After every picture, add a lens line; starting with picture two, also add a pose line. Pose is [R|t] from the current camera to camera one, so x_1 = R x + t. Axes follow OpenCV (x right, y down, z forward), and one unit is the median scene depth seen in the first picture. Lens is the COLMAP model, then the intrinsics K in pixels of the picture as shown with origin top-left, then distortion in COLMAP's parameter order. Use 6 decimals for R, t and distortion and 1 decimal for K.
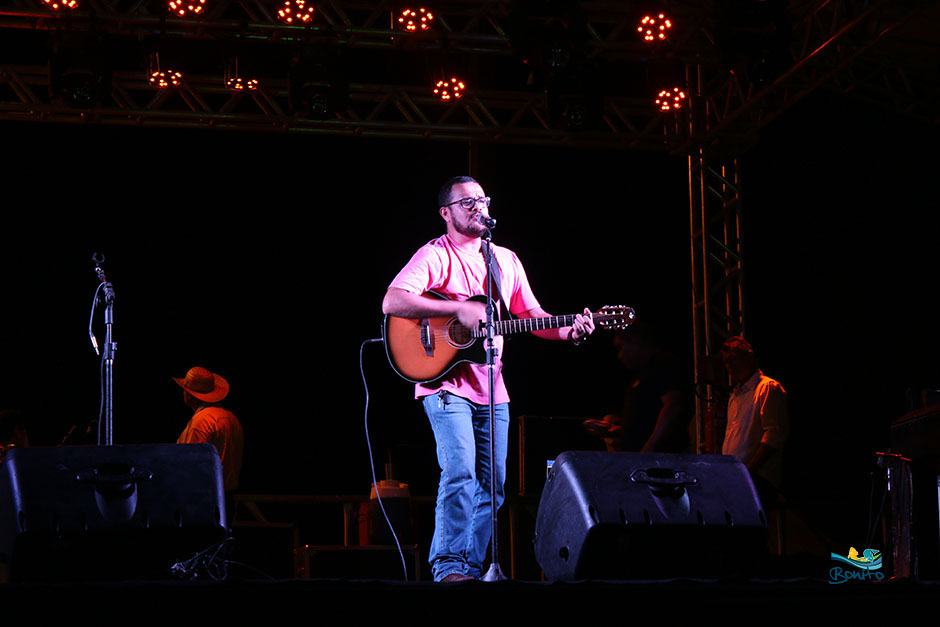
lens RADIAL K [[2069.5, 0, 470.0], [0, 2069.5, 313.5], [0, 0, 1]] dist [0.050860, -0.378618]
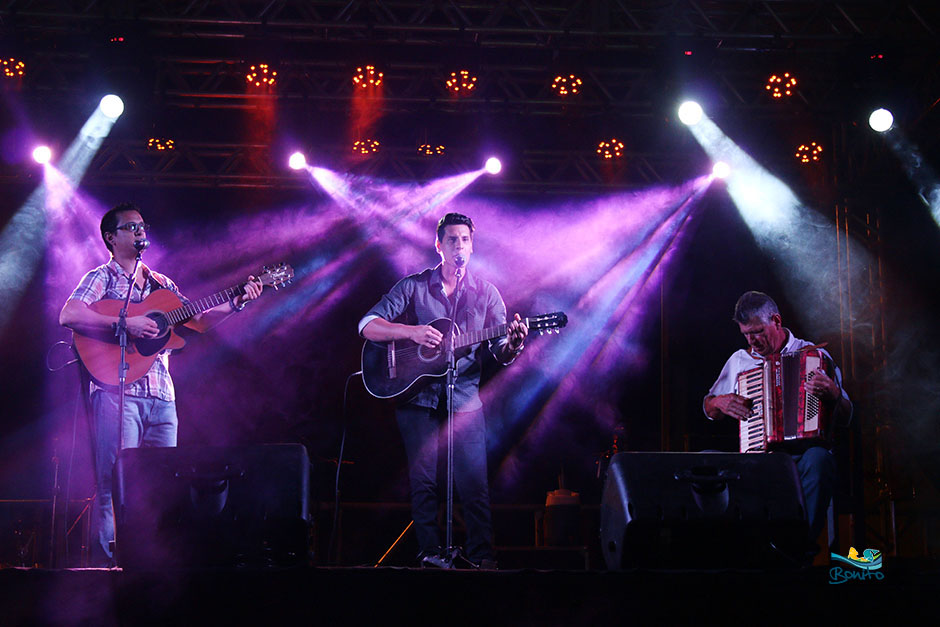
lens RADIAL K [[1673.0, 0, 470.0], [0, 1673.0, 313.5], [0, 0, 1]] dist [-0.005391, -0.031863]
pose [[0.987344, -0.016040, -0.157778, 0.063293], [0.010951, 0.999393, -0.033072, 0.013993], [0.158213, 0.030925, 0.986921, 0.080134]]
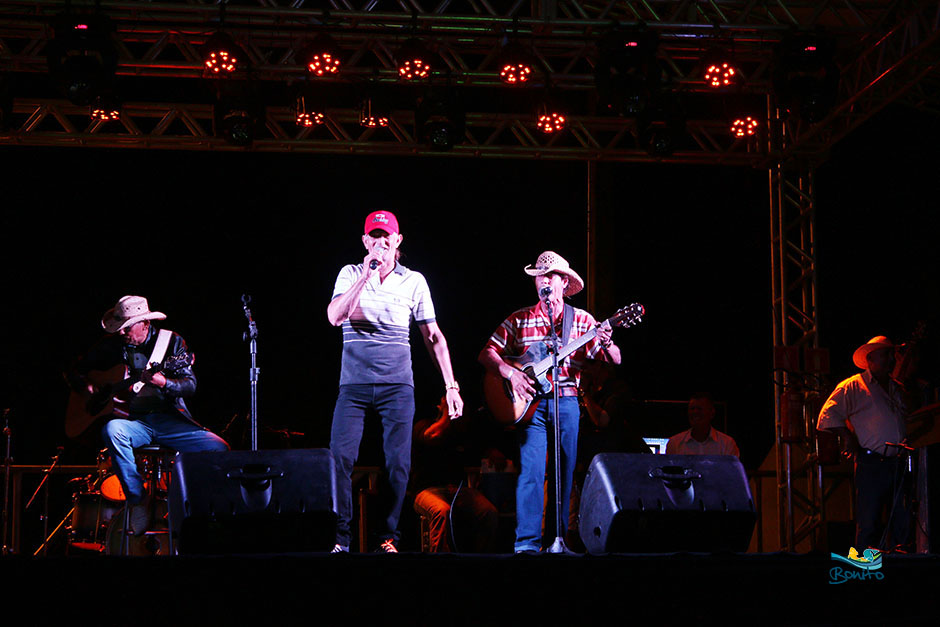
lens RADIAL K [[2069.5, 0, 470.0], [0, 2069.5, 313.5], [0, 0, 1]] dist [0.050860, -0.378618]
pose [[0.996383, -0.004528, -0.084850, 0.046906], [0.006769, 0.999635, 0.026152, -0.034456], [0.084701, -0.026632, 0.996050, -0.185525]]
